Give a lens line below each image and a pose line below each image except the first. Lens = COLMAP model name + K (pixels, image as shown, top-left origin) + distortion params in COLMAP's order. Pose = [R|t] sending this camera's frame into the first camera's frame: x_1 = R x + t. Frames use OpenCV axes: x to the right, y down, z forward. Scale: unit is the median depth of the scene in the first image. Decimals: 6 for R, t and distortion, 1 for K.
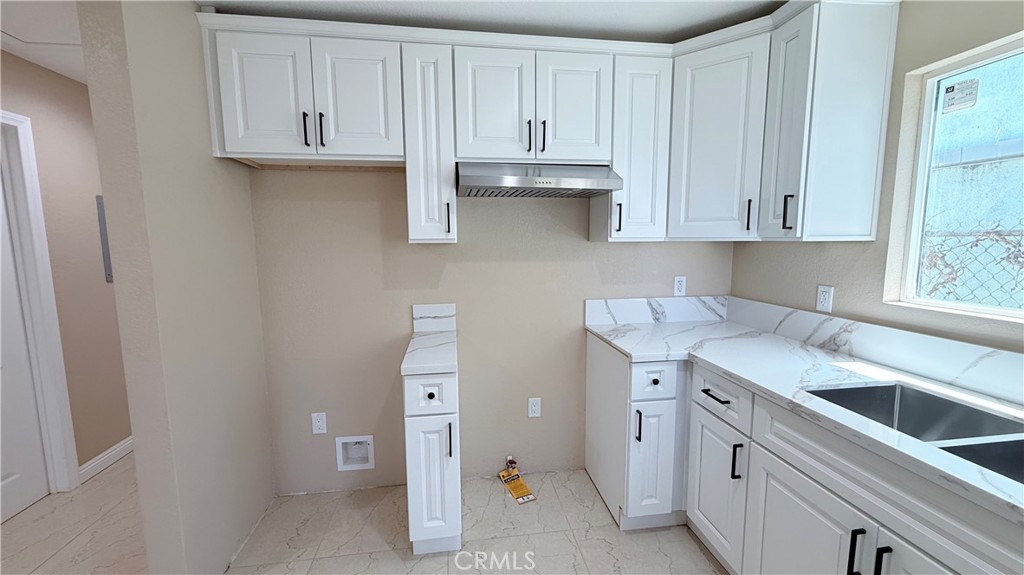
lens RADIAL K [[408.3, 0, 511.5], [0, 408.3, 289.8], [0, 0, 1]] dist [0.000699, -0.000366]
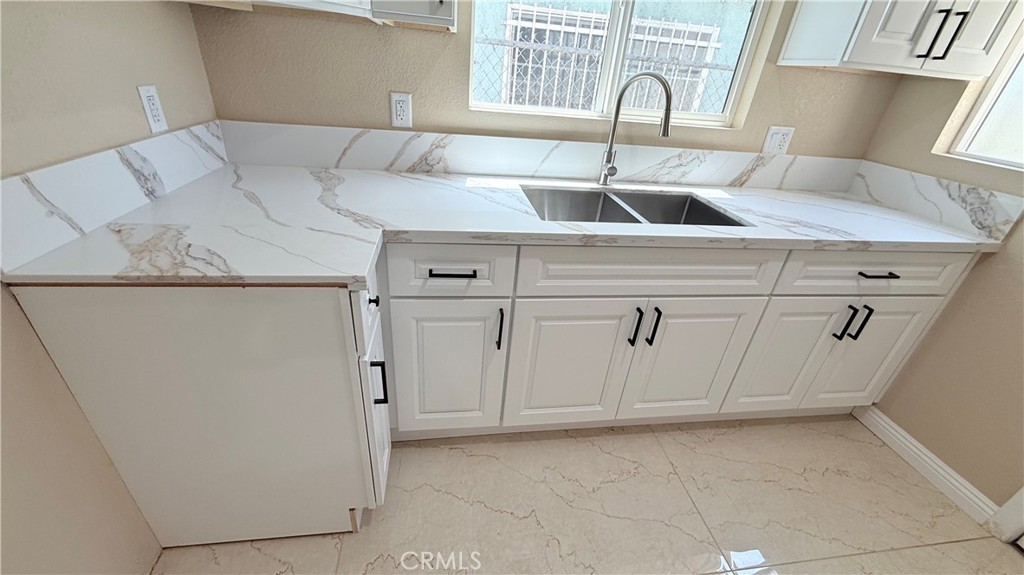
lens RADIAL K [[408.3, 0, 510.6], [0, 408.3, 289.2], [0, 0, 1]] dist [0.000699, -0.000366]
pose [[-0.003083, -0.477121, 0.878832, -0.122484], [0.039523, 0.878092, 0.476857, -0.045131], [-0.999214, 0.036204, 0.016150, 0.781036]]
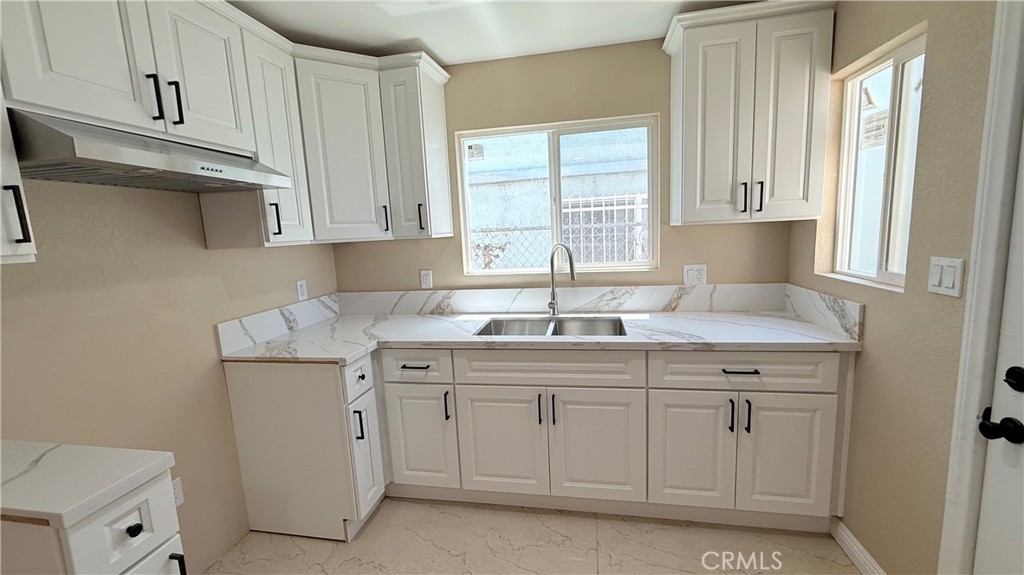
lens RADIAL K [[408.3, 0, 511.0], [0, 408.3, 289.7], [0, 0, 1]] dist [0.000699, -0.000366]
pose [[0.326146, -0.146285, 0.933932, -0.448321], [0.159910, 0.982254, 0.098010, -0.034267], [-0.931696, 0.117380, 0.343751, 0.253957]]
